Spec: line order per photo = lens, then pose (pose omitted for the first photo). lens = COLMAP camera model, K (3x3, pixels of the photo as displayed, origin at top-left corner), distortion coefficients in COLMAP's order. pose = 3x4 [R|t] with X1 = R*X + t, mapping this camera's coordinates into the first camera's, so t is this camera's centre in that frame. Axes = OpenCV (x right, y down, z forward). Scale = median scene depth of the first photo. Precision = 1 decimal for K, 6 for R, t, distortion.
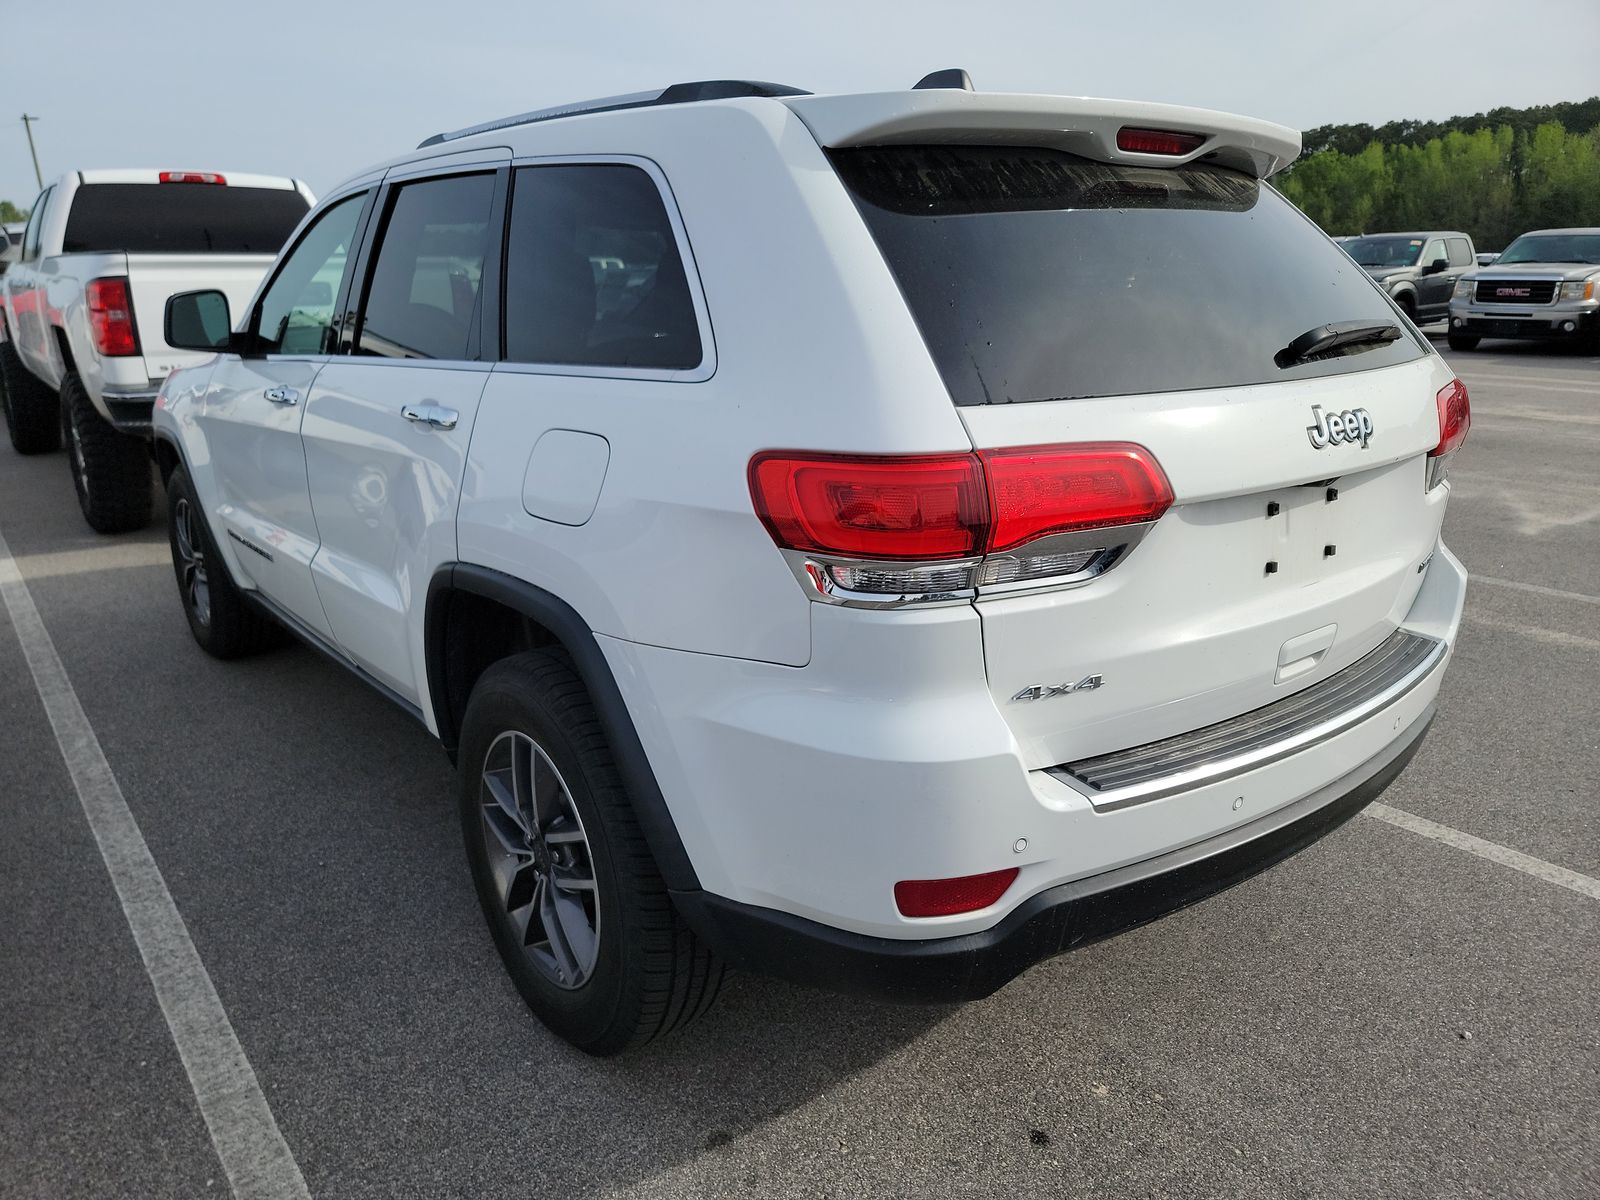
lens RADIAL K [[1137.2, 0, 800.0], [0, 1137.2, 600.0], [0, 0, 1]] dist [0.073488, -0.053404]
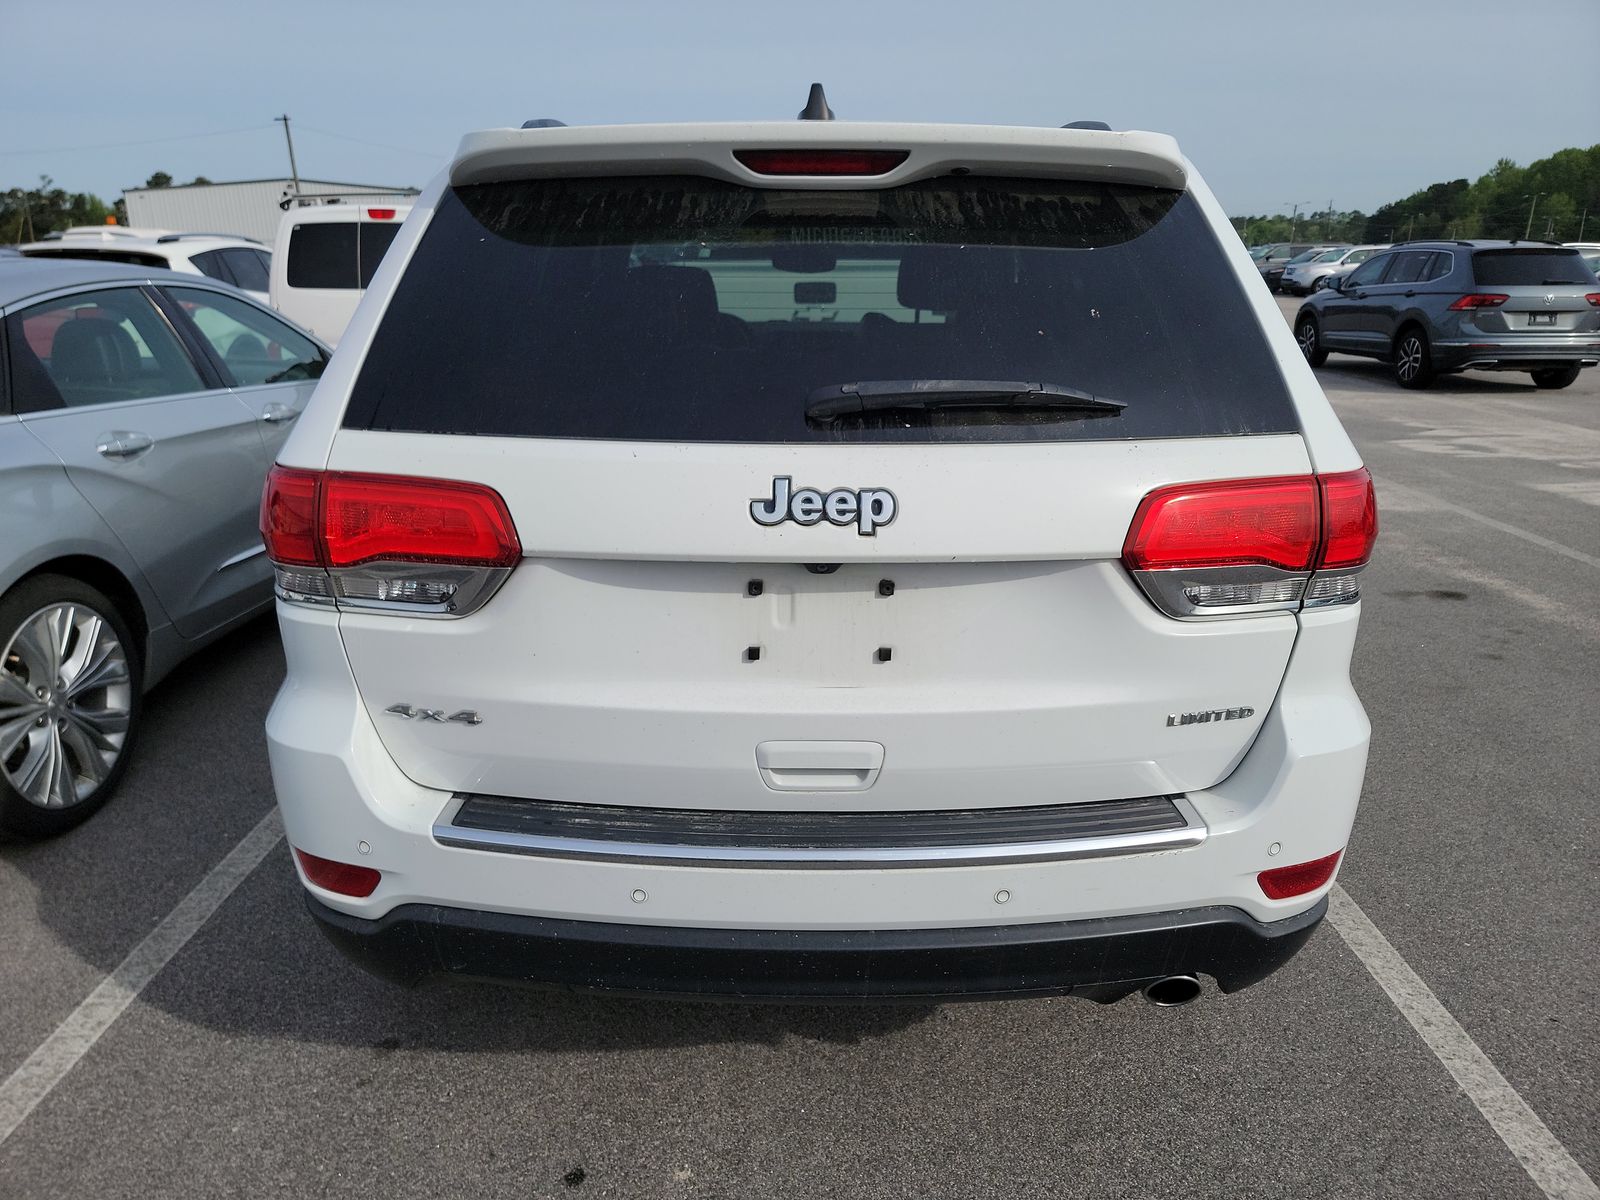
lens RADIAL K [[1137.2, 0, 800.0], [0, 1137.2, 600.0], [0, 0, 1]] dist [0.073488, -0.053404]
pose [[0.778223, 0.184930, -0.600141, 0.928277], [-0.182843, 0.980979, 0.065184, -0.128393], [0.600780, 0.059004, 0.797234, 0.320694]]
